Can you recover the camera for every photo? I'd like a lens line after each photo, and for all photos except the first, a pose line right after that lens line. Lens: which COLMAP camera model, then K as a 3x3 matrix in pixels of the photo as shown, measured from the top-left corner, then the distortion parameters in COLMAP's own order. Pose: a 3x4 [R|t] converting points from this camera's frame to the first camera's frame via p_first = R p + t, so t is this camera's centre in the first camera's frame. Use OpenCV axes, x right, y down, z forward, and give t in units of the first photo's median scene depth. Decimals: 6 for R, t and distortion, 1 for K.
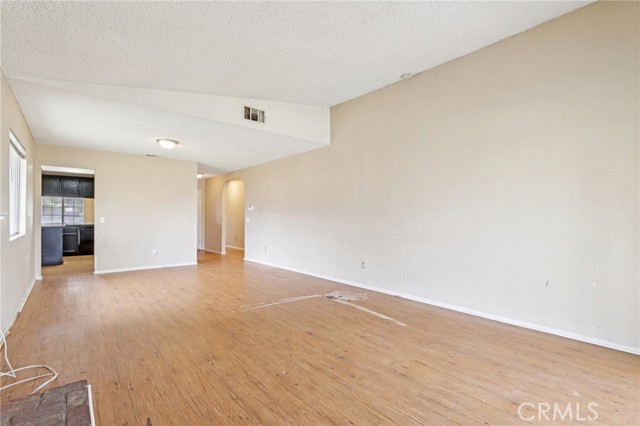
lens RADIAL K [[294.6, 0, 319.8], [0, 294.6, 215.6], [0, 0, 1]] dist [-0.005695, -0.001744]
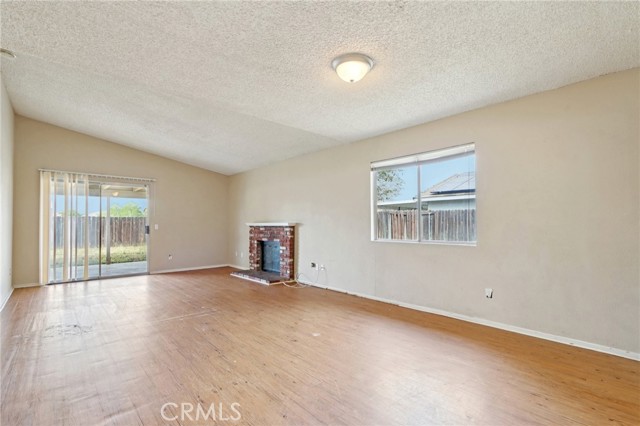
lens RADIAL K [[294.6, 0, 319.0], [0, 294.6, 219.2], [0, 0, 1]] dist [-0.005695, -0.001744]
pose [[-0.999519, -0.005386, -0.030526, -0.445549], [-0.004645, 0.999694, -0.024277, 0.009130], [0.030648, -0.024123, -0.999239, 1.456125]]
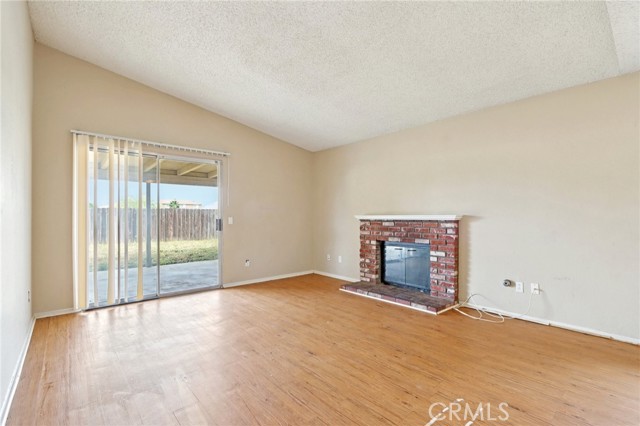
lens RADIAL K [[294.6, 0, 320.5], [0, 294.6, 216.3], [0, 0, 1]] dist [-0.005695, -0.001744]
pose [[-0.999943, -0.004234, -0.009852, -0.028323], [-0.004183, 0.999978, -0.005166, 0.003841], [0.009874, -0.005124, -0.999938, 1.045079]]
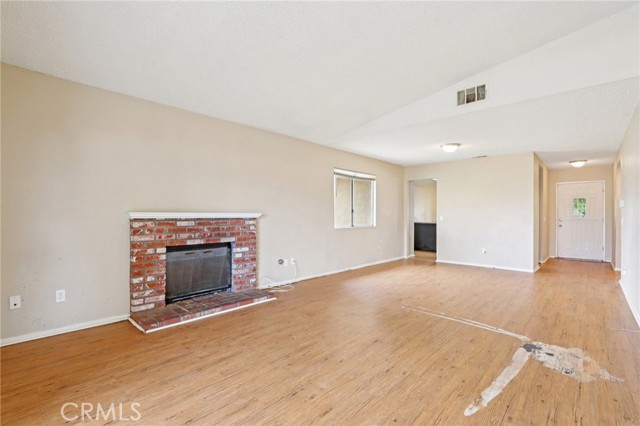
lens RADIAL K [[294.6, 0, 319.8], [0, 294.6, 213.9], [0, 0, 1]] dist [-0.005695, -0.001744]
pose [[0.110426, -0.008340, -0.993849, 0.488123], [0.000872, 0.999965, -0.008294, 0.004555], [0.993884, 0.000050, 0.110429, 0.407685]]
